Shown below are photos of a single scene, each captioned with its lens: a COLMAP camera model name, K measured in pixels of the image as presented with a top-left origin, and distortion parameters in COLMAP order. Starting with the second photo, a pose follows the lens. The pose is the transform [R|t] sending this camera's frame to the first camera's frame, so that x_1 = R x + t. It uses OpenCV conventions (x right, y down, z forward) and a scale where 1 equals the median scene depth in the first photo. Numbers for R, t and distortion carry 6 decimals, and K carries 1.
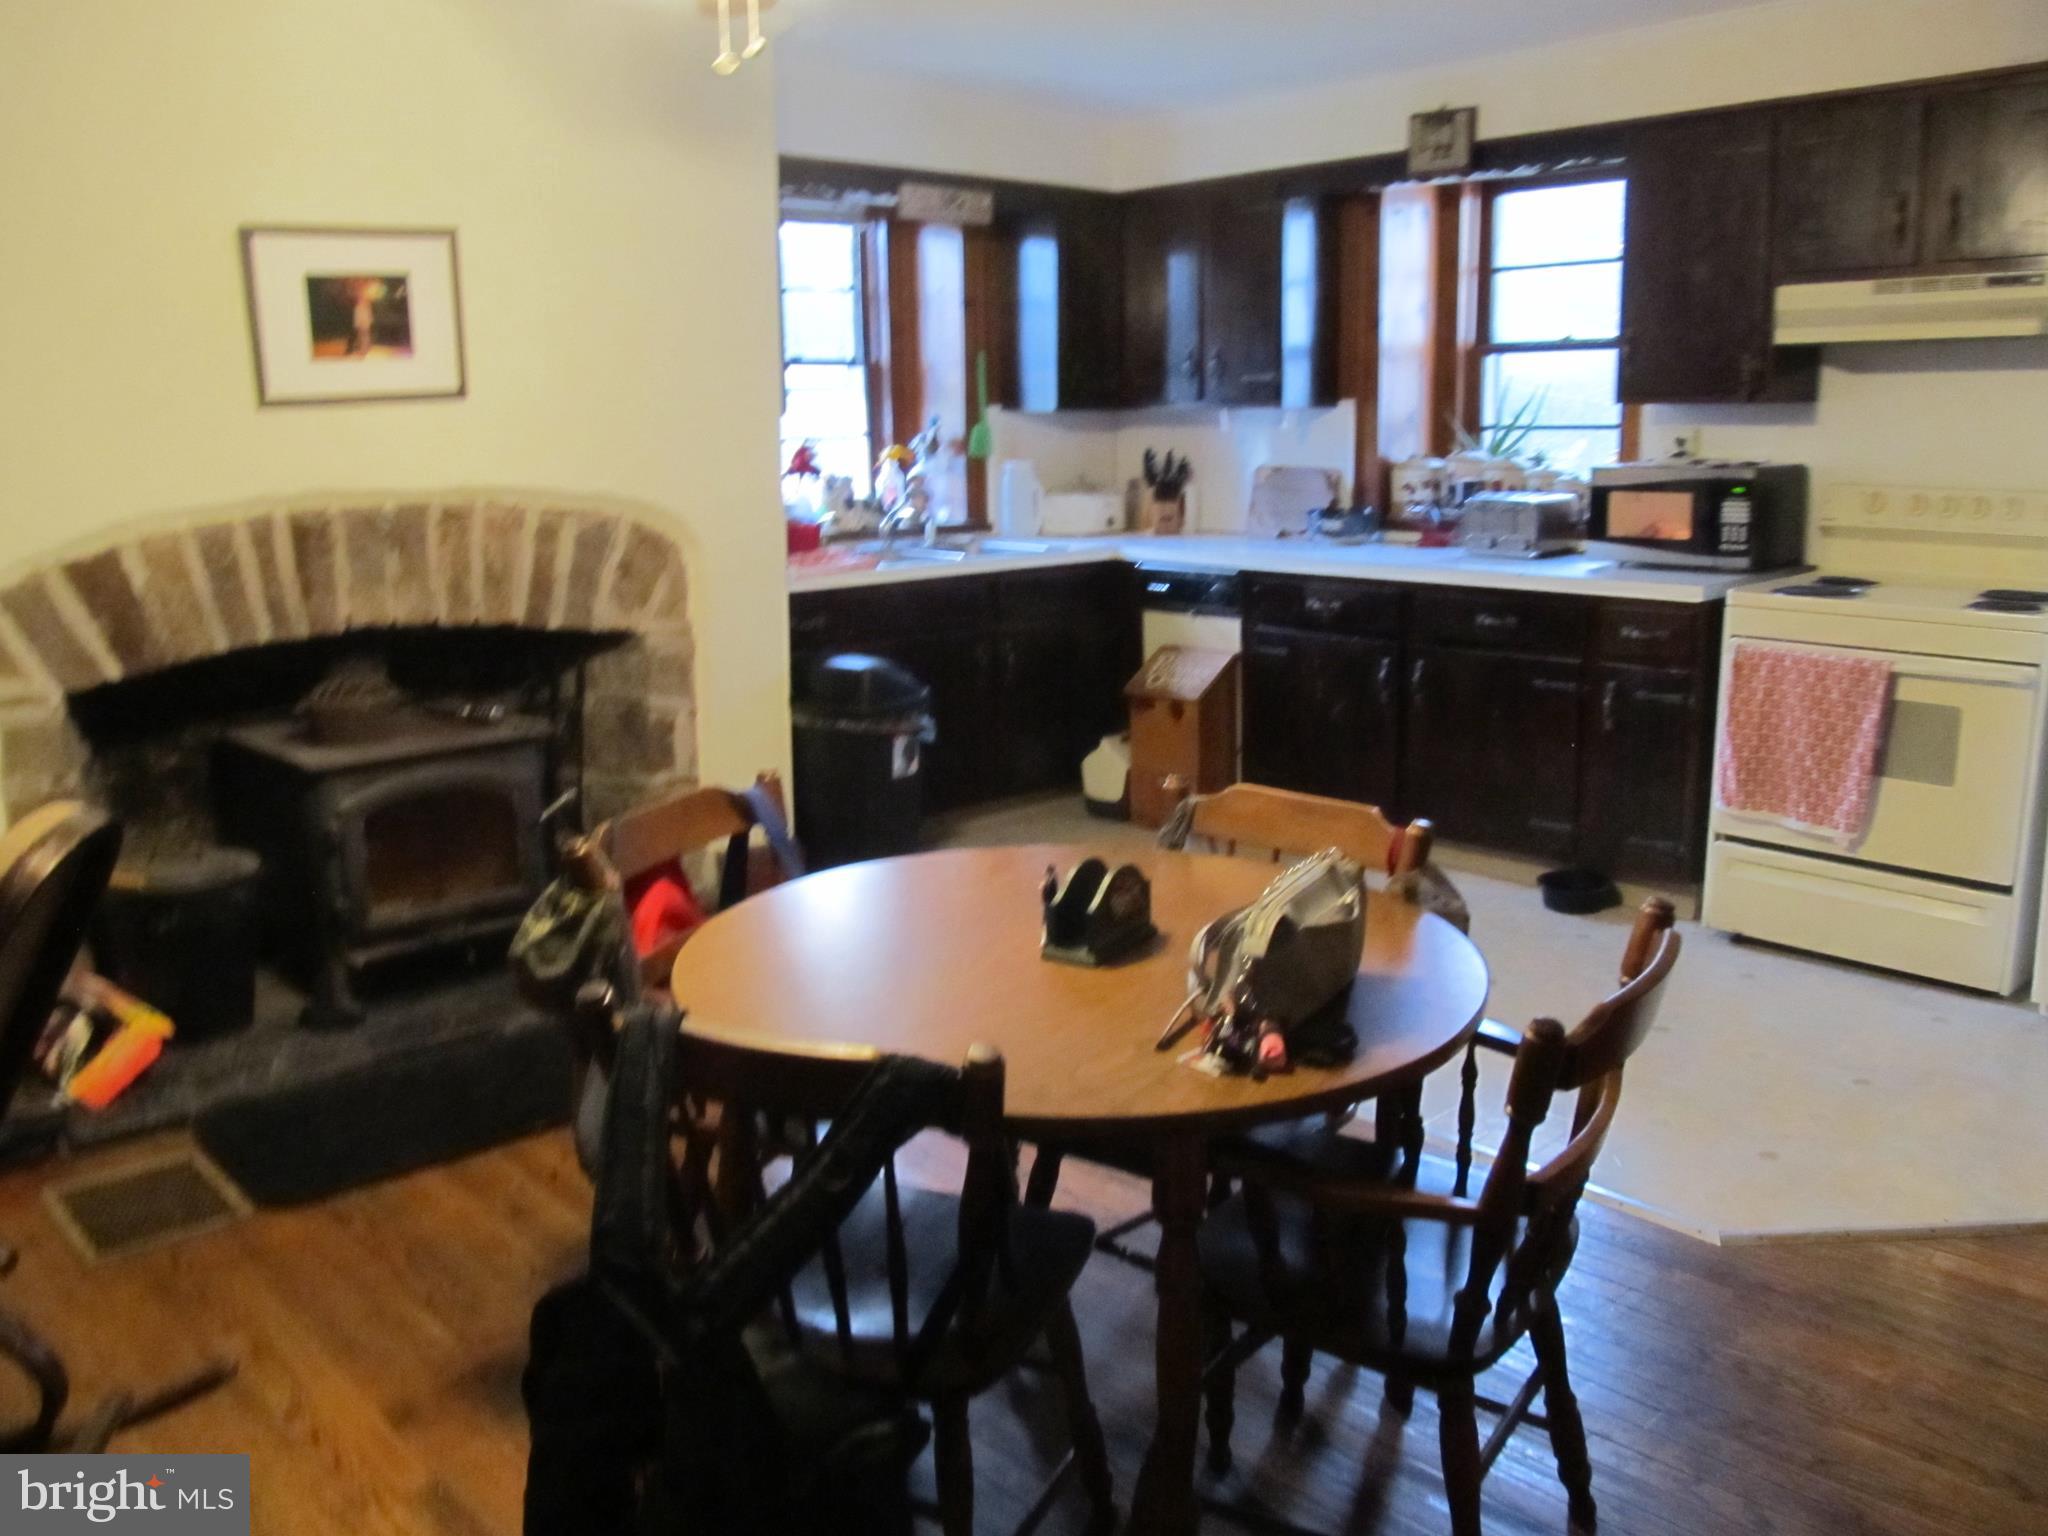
lens RADIAL K [[1694.2, 0, 1024.0], [0, 1694.2, 768.0], [0, 0, 1]] dist [-0.005340, -0.004269]
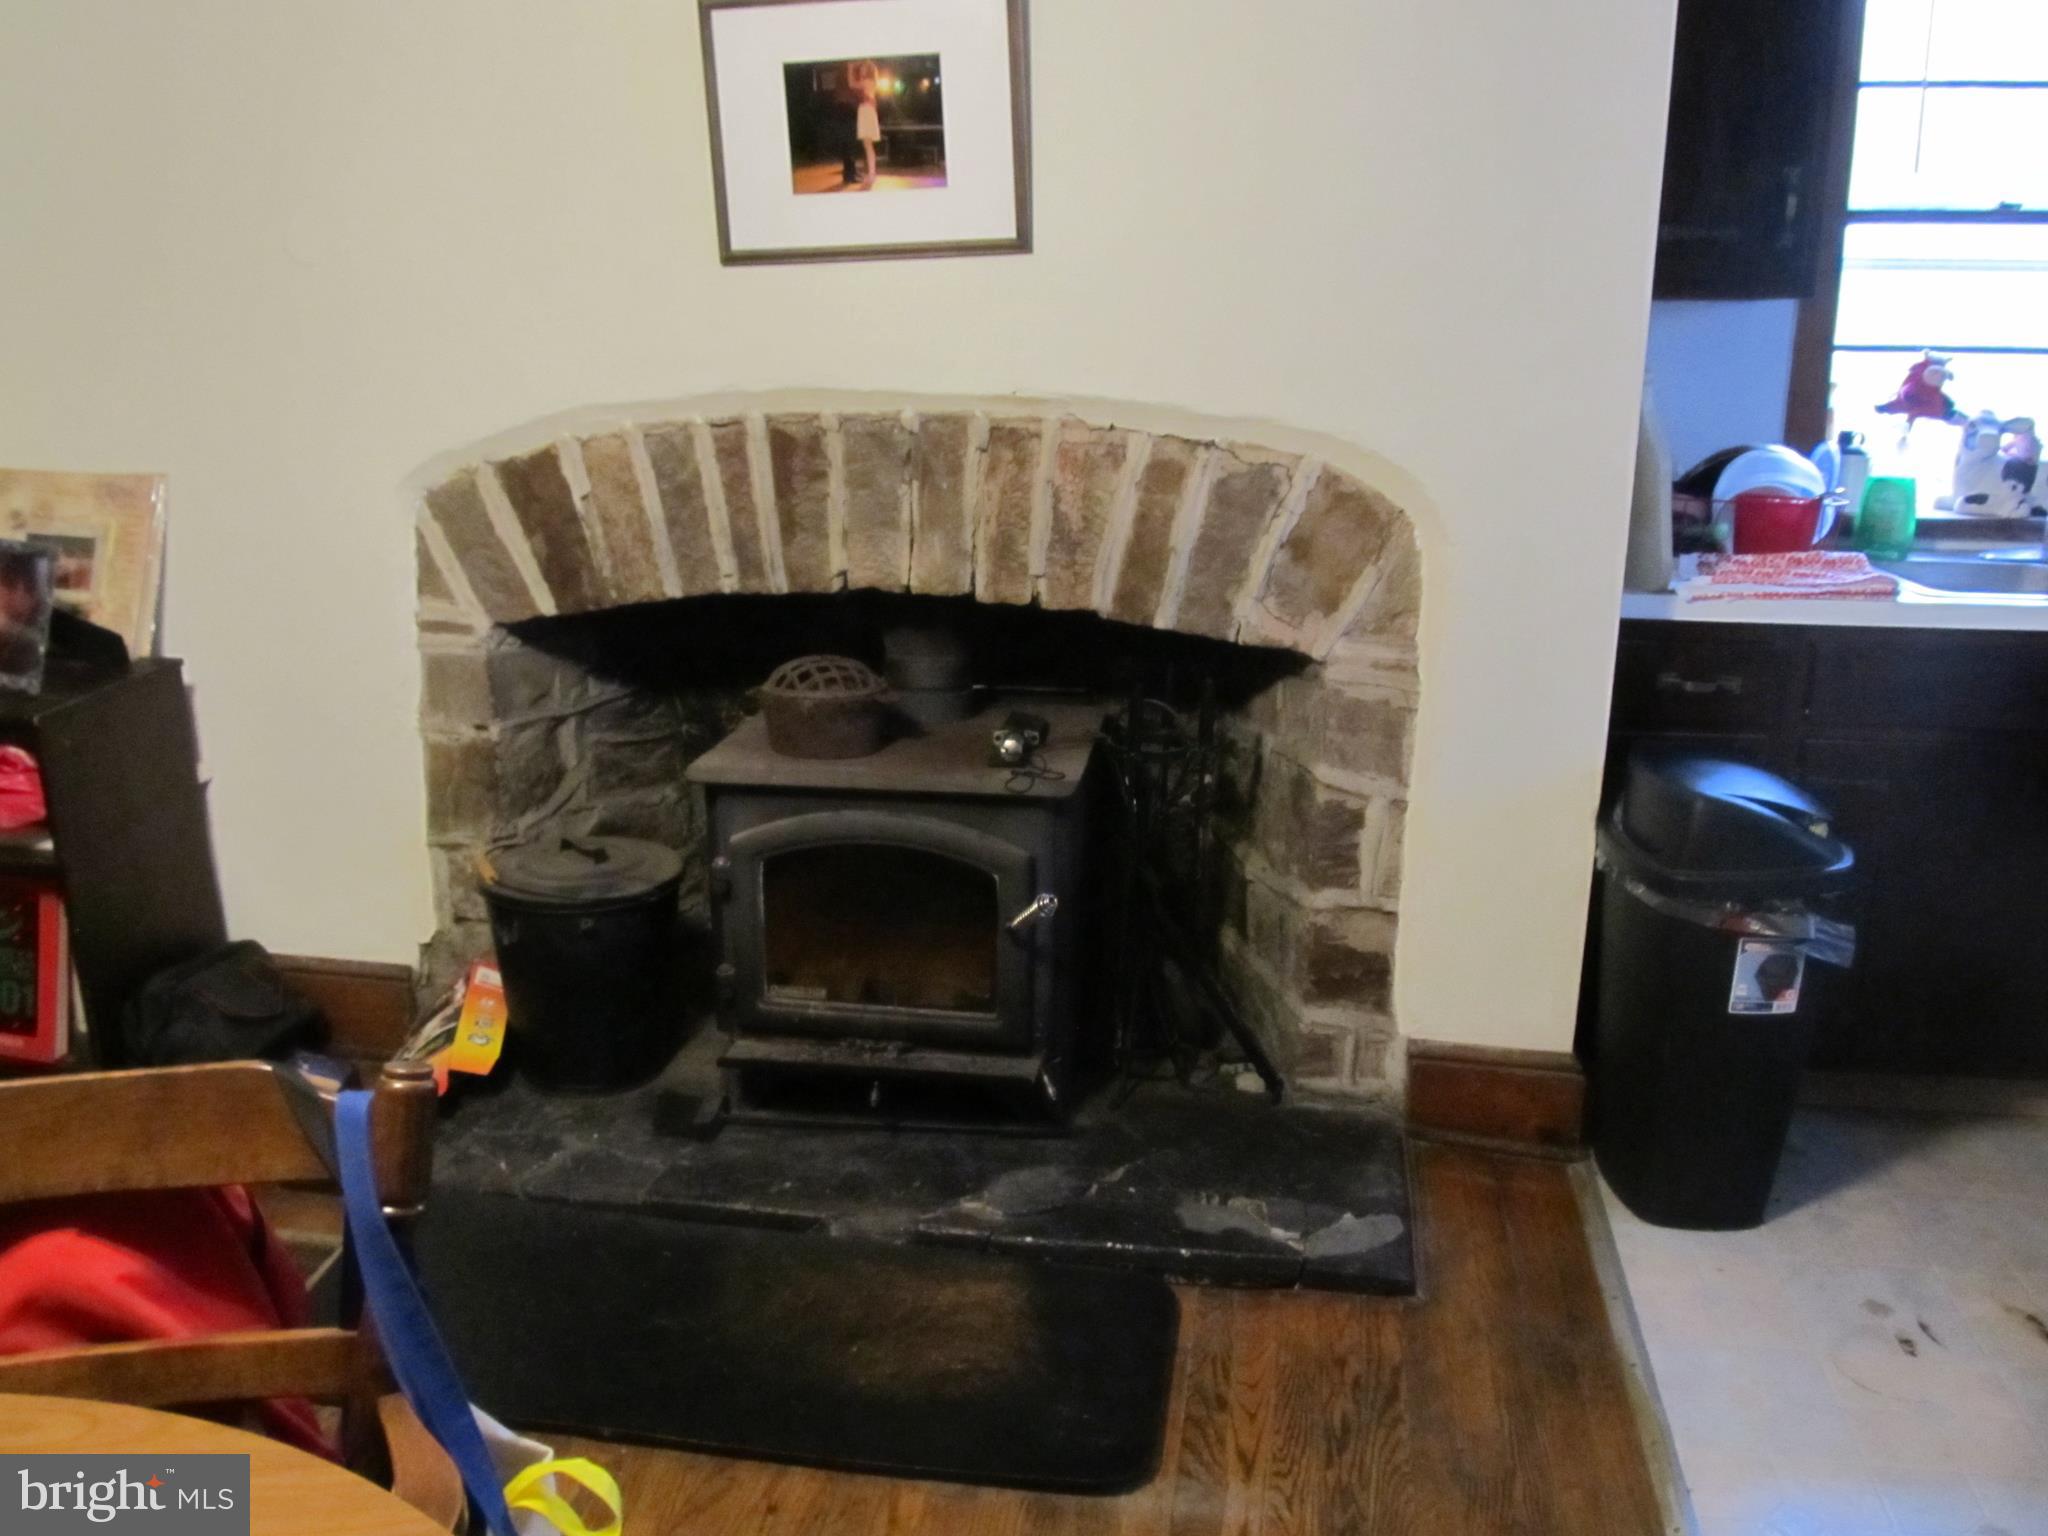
lens RADIAL K [[1769.1, 0, 1024.5], [0, 1769.1, 813.6], [0, 0, 1]] dist [-0.064658, -0.003423]
pose [[0.620115, 0.240830, -0.746631, 0.205067], [-0.175243, 0.970191, 0.167392, -0.124107], [0.764688, 0.027039, 0.643834, 0.580530]]
